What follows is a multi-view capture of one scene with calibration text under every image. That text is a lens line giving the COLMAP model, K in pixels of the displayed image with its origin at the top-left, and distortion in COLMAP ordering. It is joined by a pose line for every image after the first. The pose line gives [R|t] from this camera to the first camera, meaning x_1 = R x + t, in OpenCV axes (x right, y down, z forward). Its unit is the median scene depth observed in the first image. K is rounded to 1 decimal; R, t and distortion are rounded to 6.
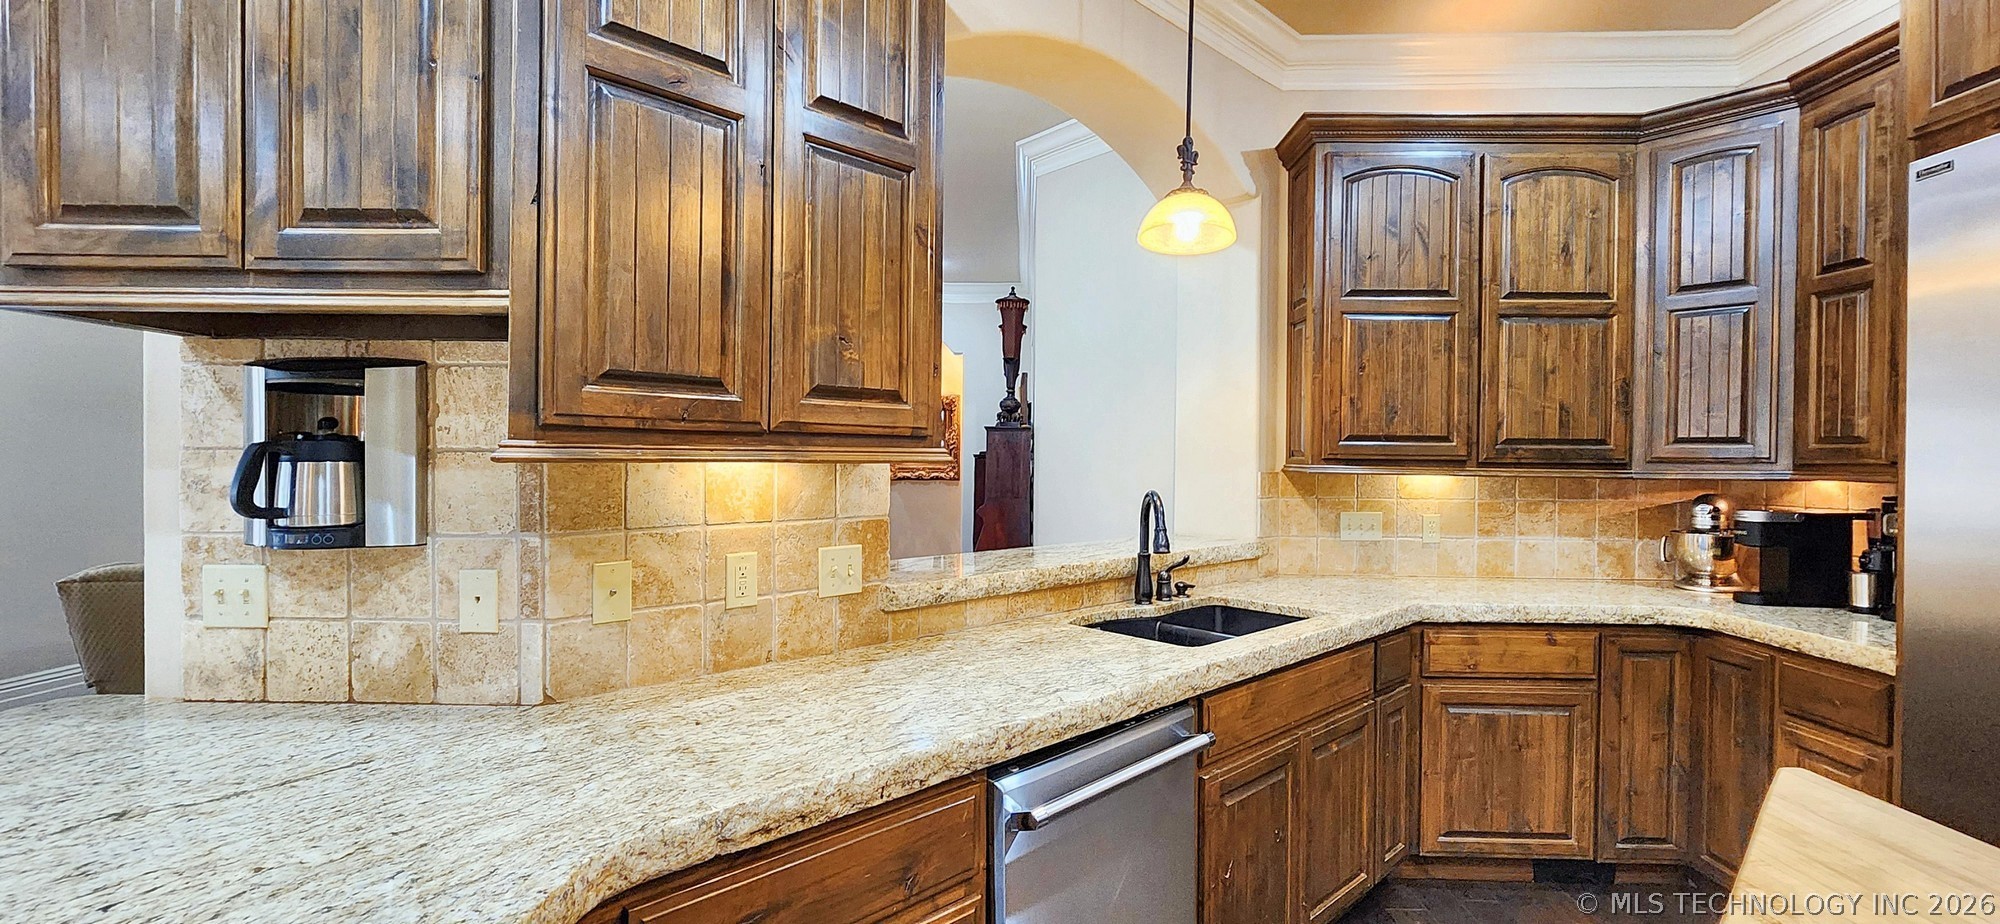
lens RADIAL K [[820.5, 0, 998.7], [0, 820.5, 466.3], [0, 0, 1]] dist [0.000847, -0.000610]
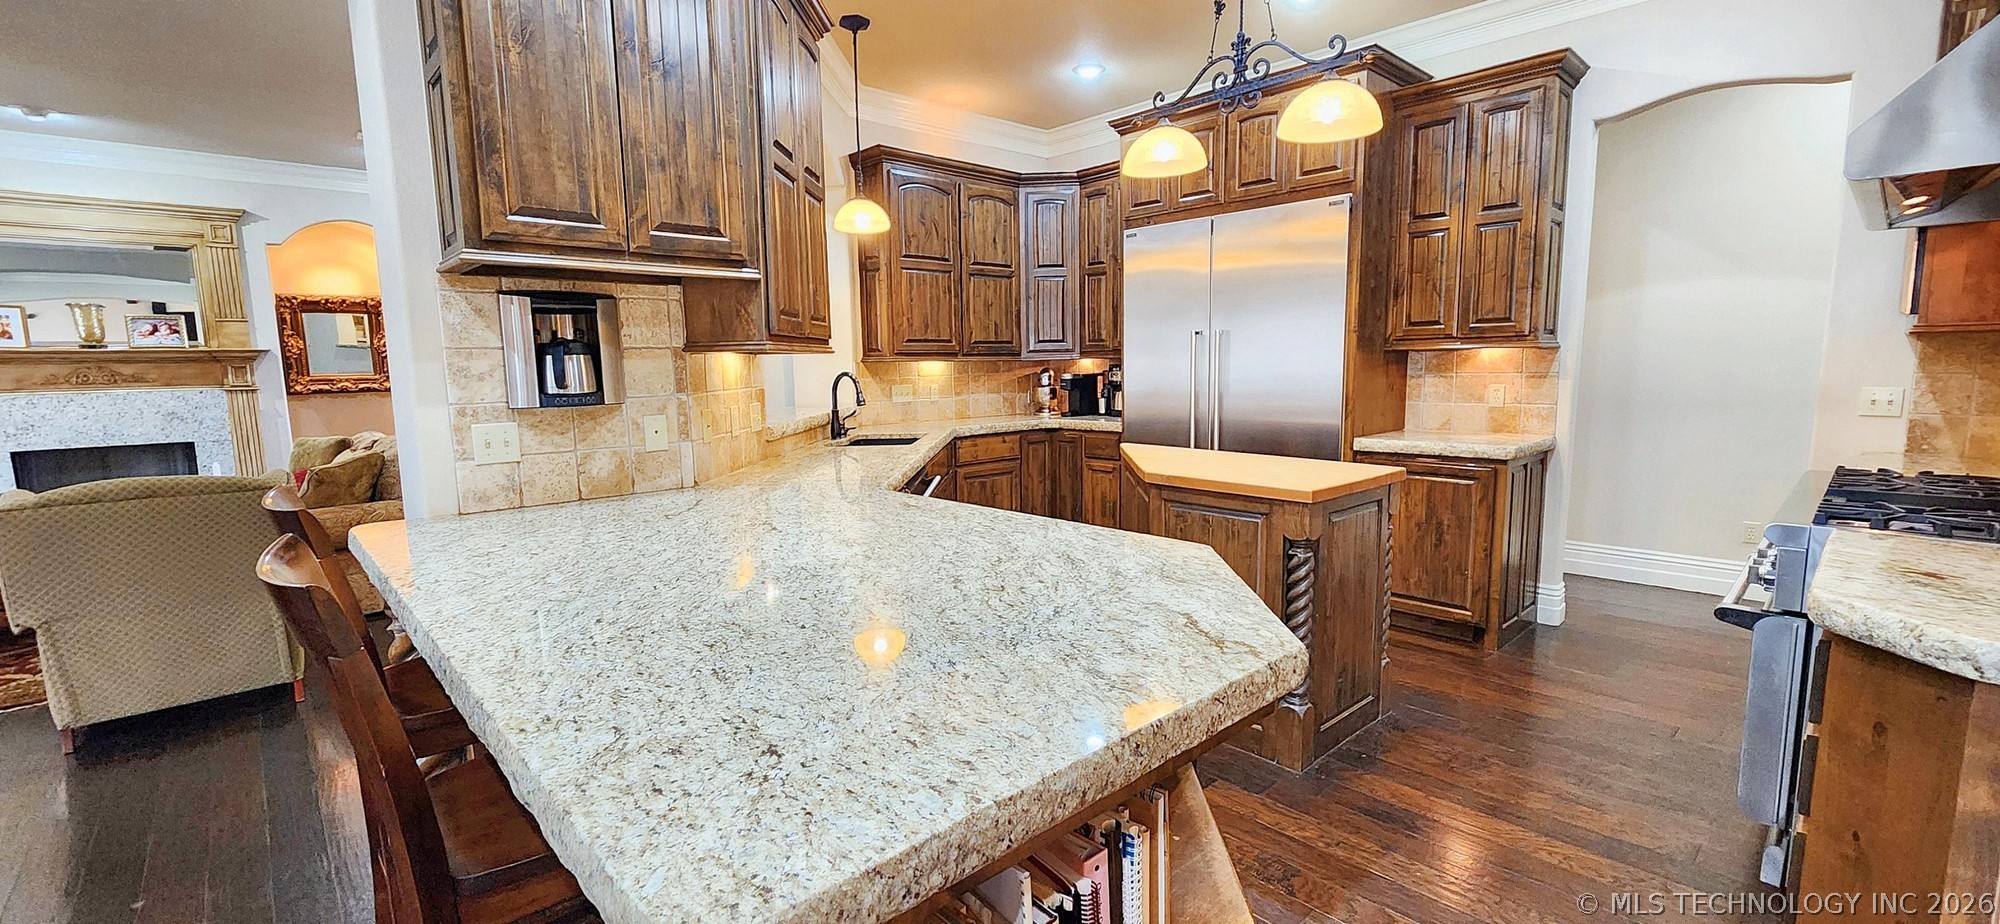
lens RADIAL K [[820.5, 0, 997.4], [0, 820.5, 467.0], [0, 0, 1]] dist [0.000847, -0.000610]
pose [[0.715971, -0.109691, 0.689459, -0.806198], [0.030033, 0.991504, 0.126558, 0.020185], [-0.697484, -0.069905, 0.713183, -0.477989]]
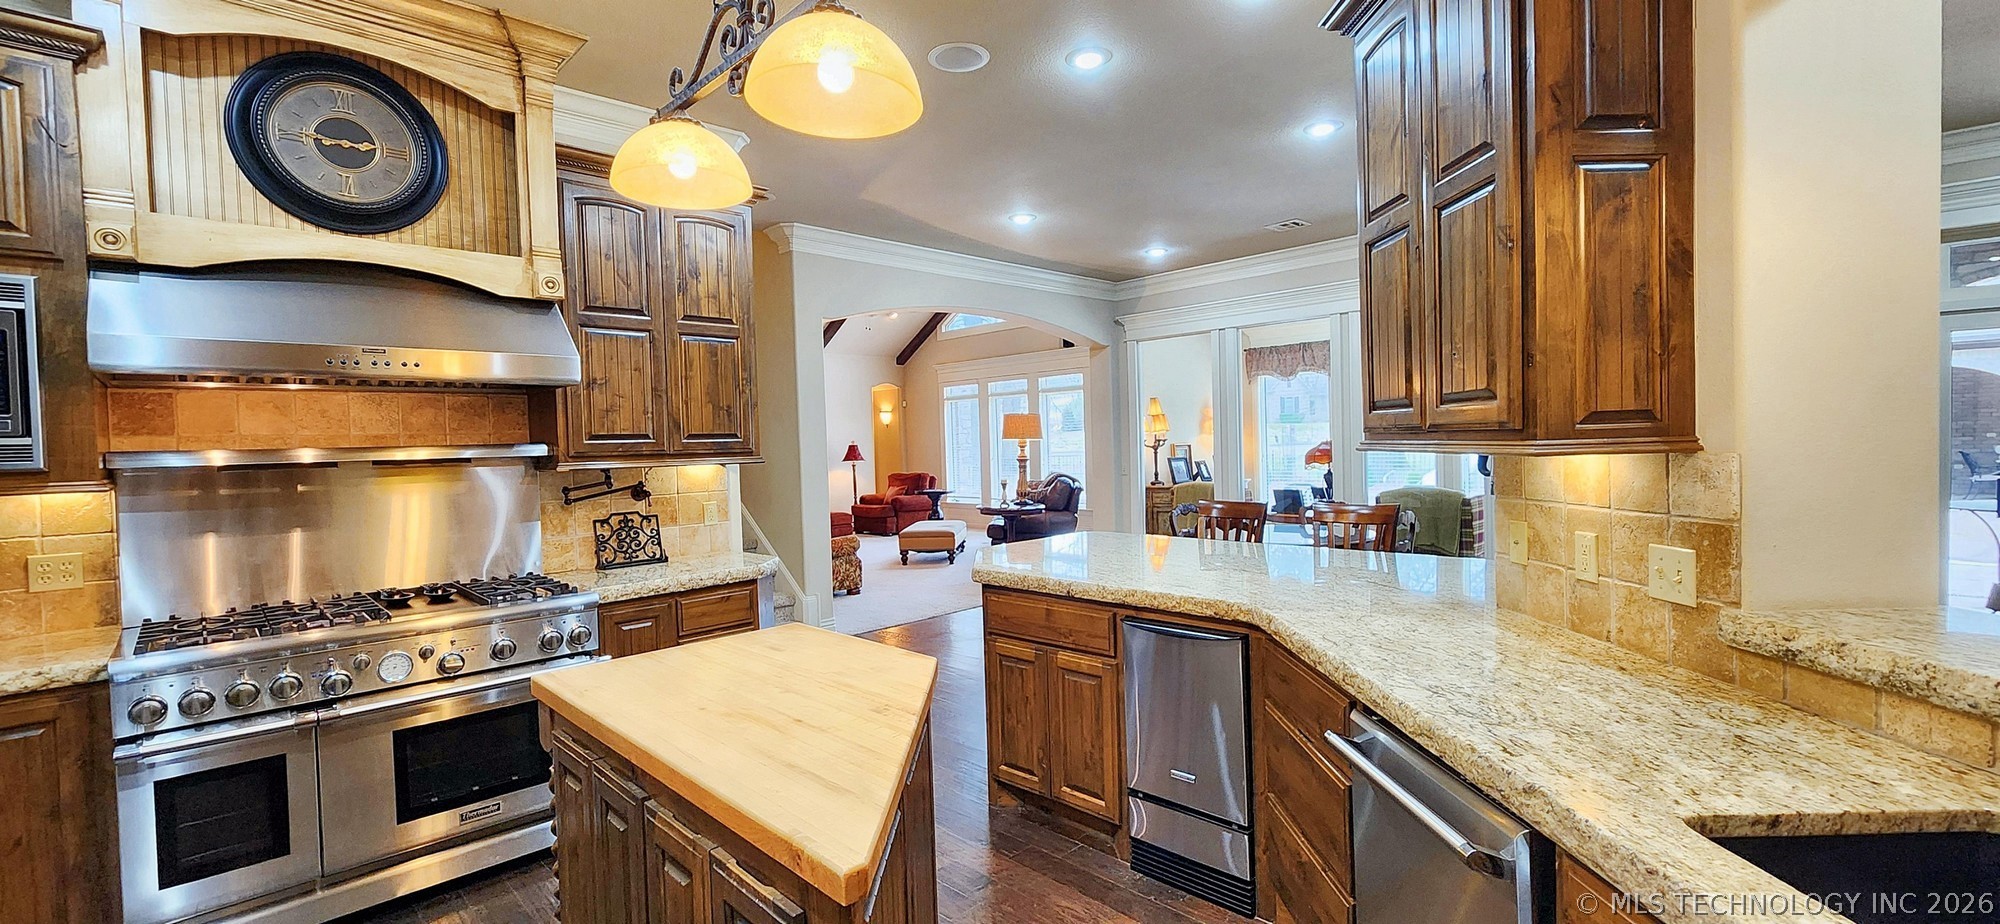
lens RADIAL K [[820.5, 0, 999.3], [0, 820.5, 465.1], [0, 0, 1]] dist [0.000847, -0.000610]
pose [[-0.689894, 0.032949, -0.723160, 0.730537], [0.016626, 0.999421, 0.029676, -0.022443], [0.723719, 0.008450, -0.690043, 0.838828]]
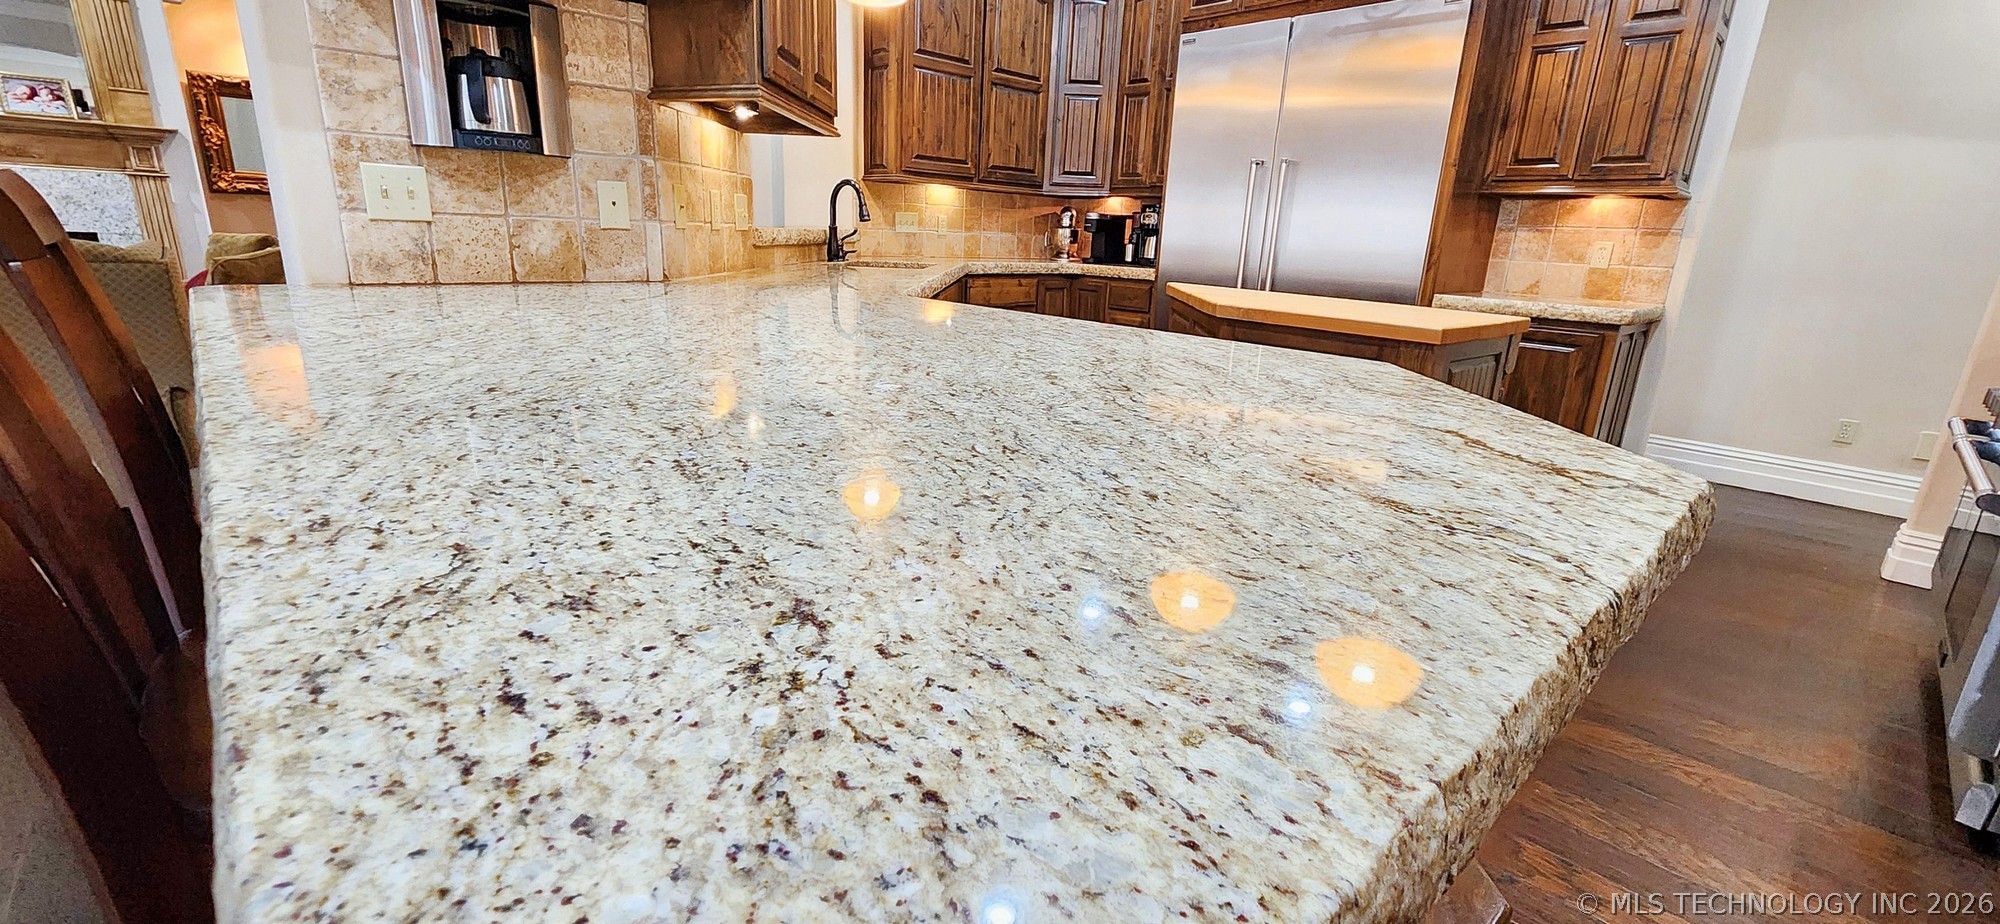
lens RADIAL K [[820.5, 0, 992.5], [0, 820.5, 465.4], [0, 0, 1]] dist [0.000847, -0.000610]
pose [[0.711640, -0.171150, 0.681378, -0.721067], [-0.031170, 0.961225, 0.273997, 0.112273], [-0.701852, -0.216226, 0.678712, -0.292036]]
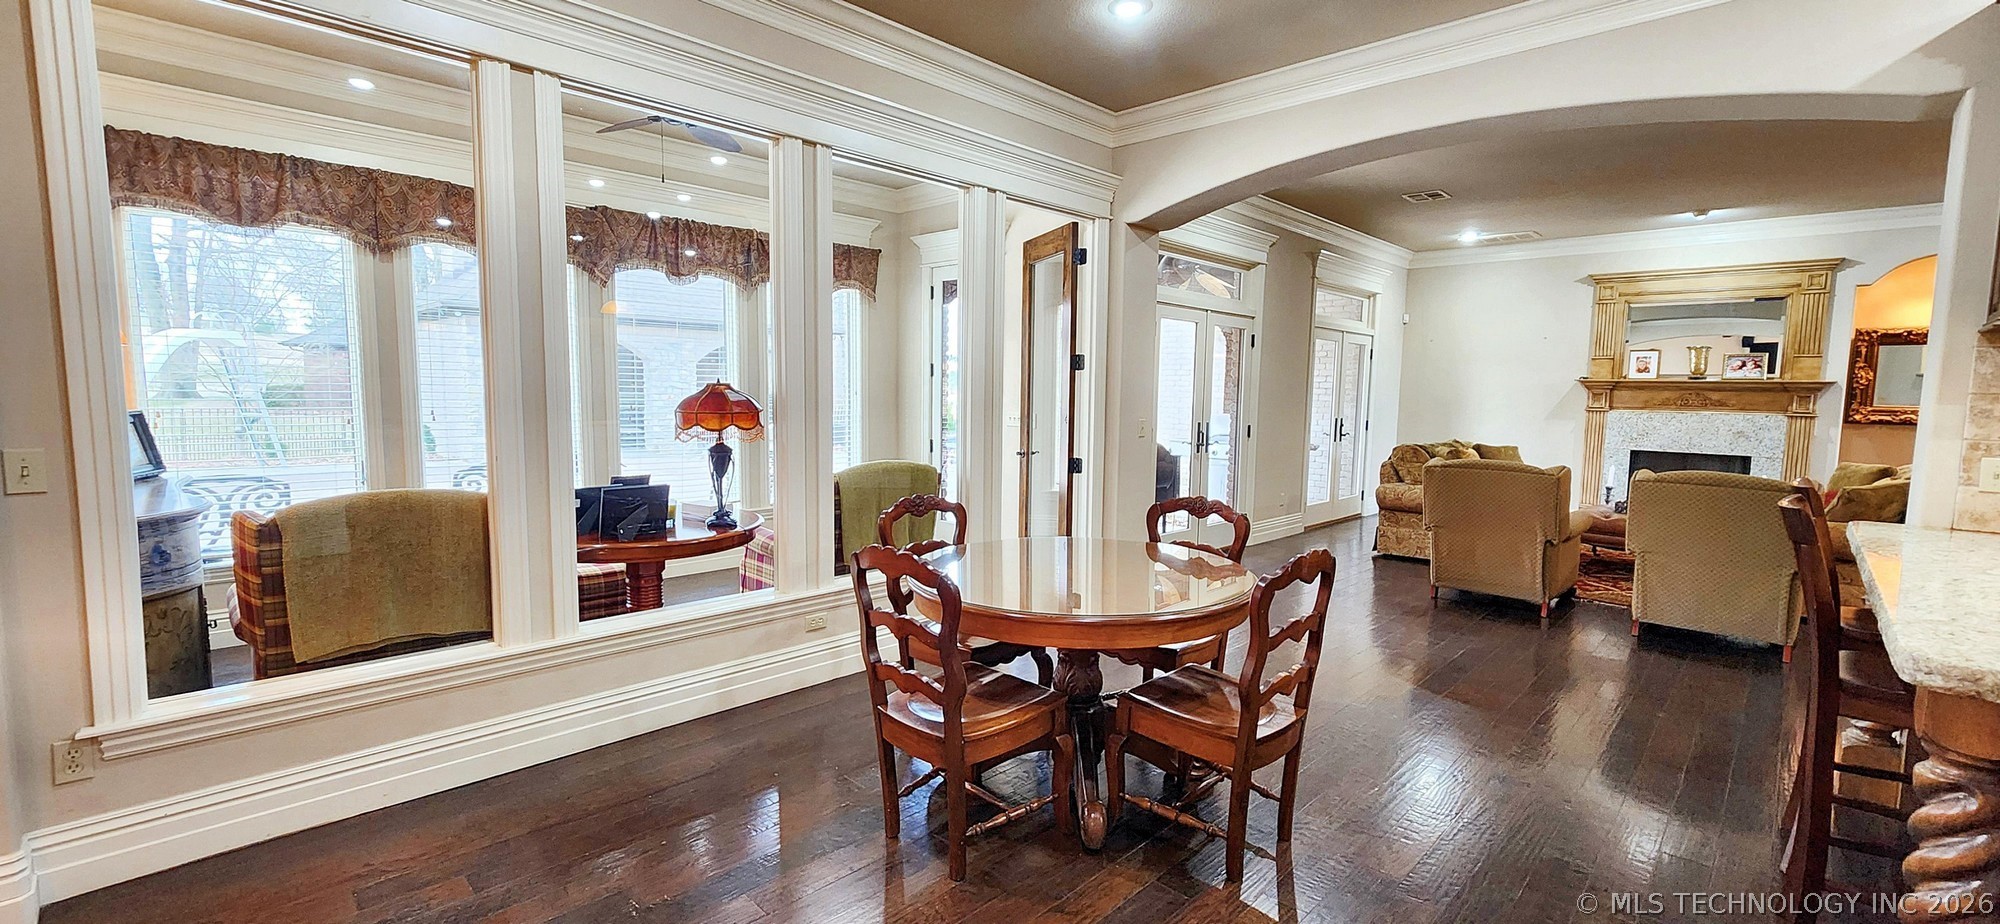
lens RADIAL K [[820.5, 0, 1012.5], [0, 820.5, 466.3], [0, 0, 1]] dist [0.000847, -0.000610]
pose [[0.739761, 0.069278, -0.669294, -0.814961], [-0.016860, 0.996282, 0.084489, 0.012399], [0.672658, -0.051217, 0.738178, -1.111280]]
